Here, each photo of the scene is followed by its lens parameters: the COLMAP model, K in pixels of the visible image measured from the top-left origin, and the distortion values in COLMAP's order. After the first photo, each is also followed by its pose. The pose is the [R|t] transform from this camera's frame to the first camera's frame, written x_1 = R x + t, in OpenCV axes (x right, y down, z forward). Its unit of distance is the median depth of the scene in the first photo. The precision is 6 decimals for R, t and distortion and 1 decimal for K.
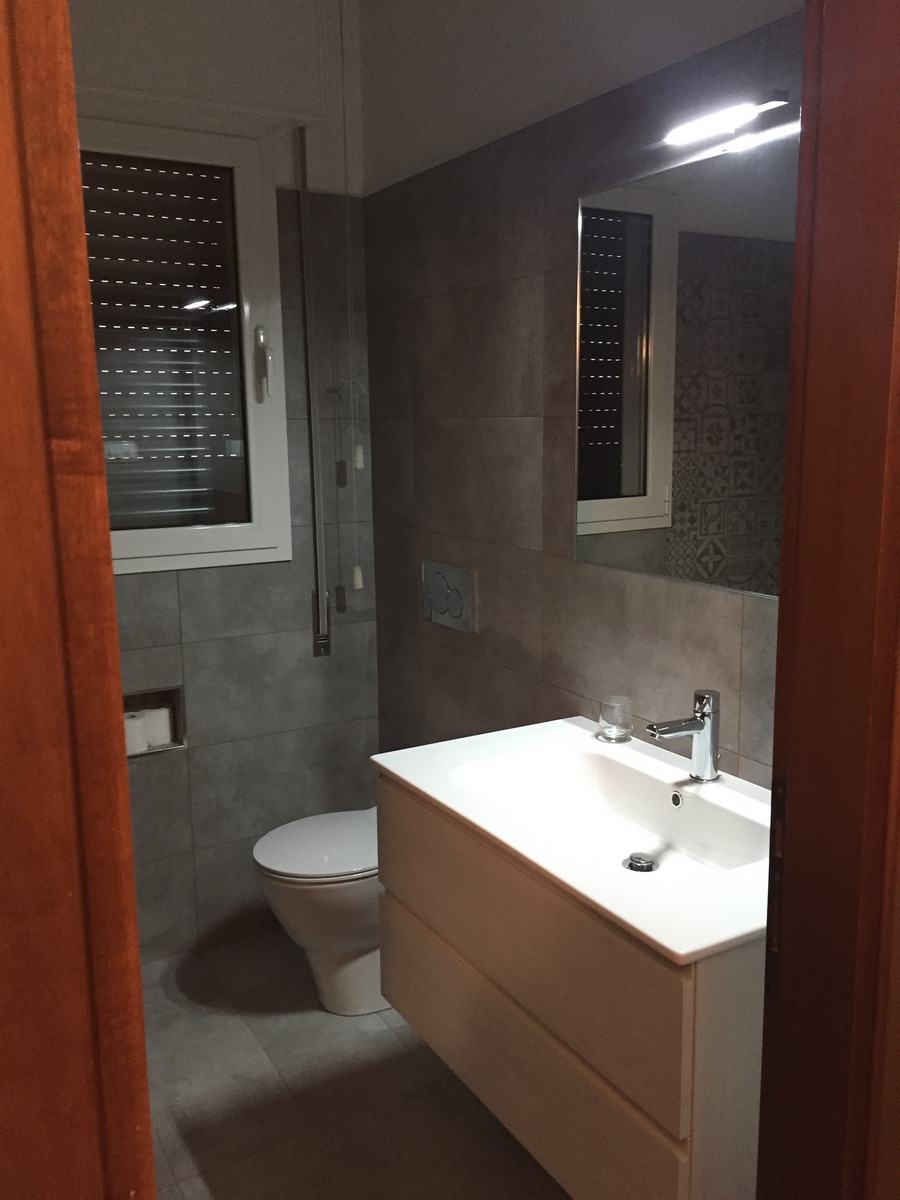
lens RADIAL K [[1039.3, 0, 450.0], [0, 1039.3, 600.0], [0, 0, 1]] dist [0.056161, 0.000821]
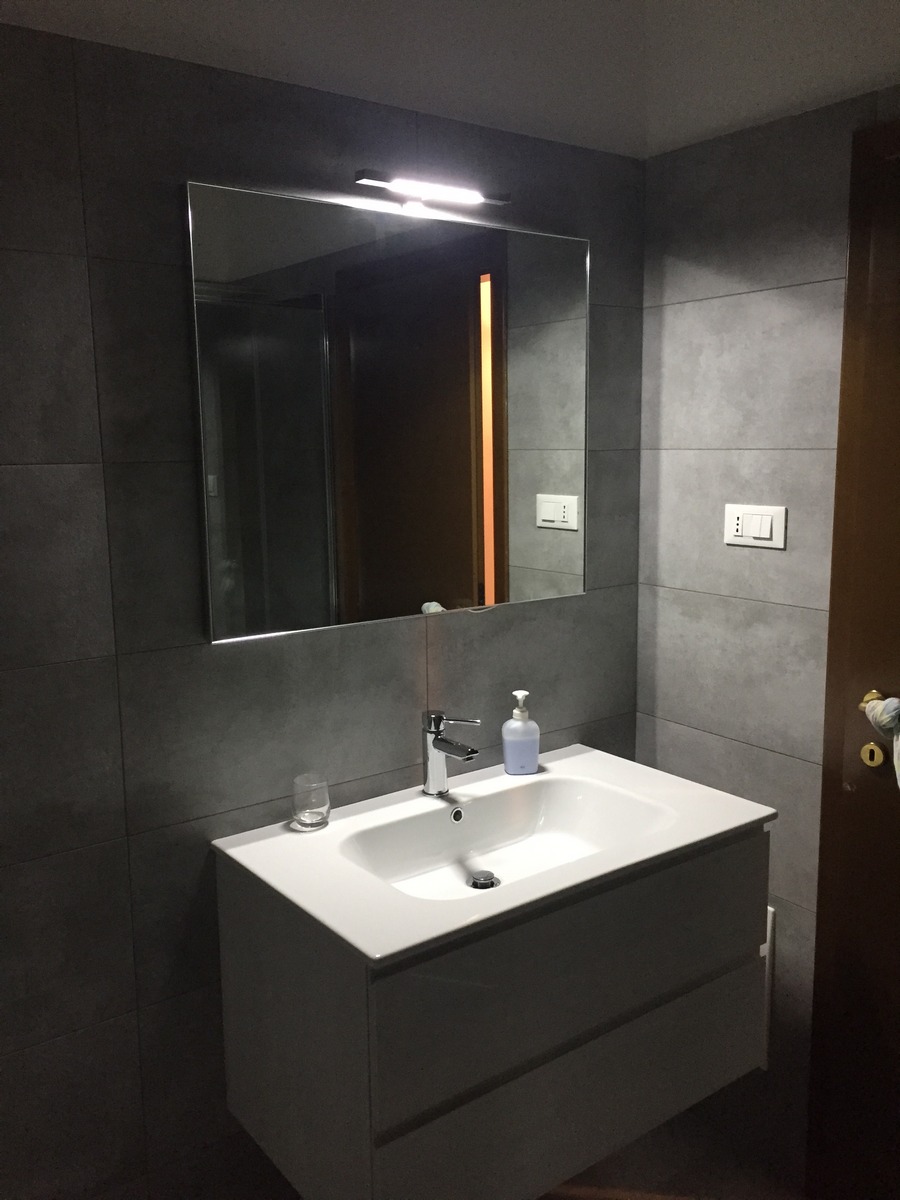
lens RADIAL K [[1039.3, 0, 450.0], [0, 1039.3, 600.0], [0, 0, 1]] dist [0.056161, 0.000821]
pose [[-0.129031, -0.140233, 0.981675, -0.716190], [0.185175, 0.969130, 0.162780, -0.177116], [-0.974198, 0.202785, -0.099080, 0.963499]]
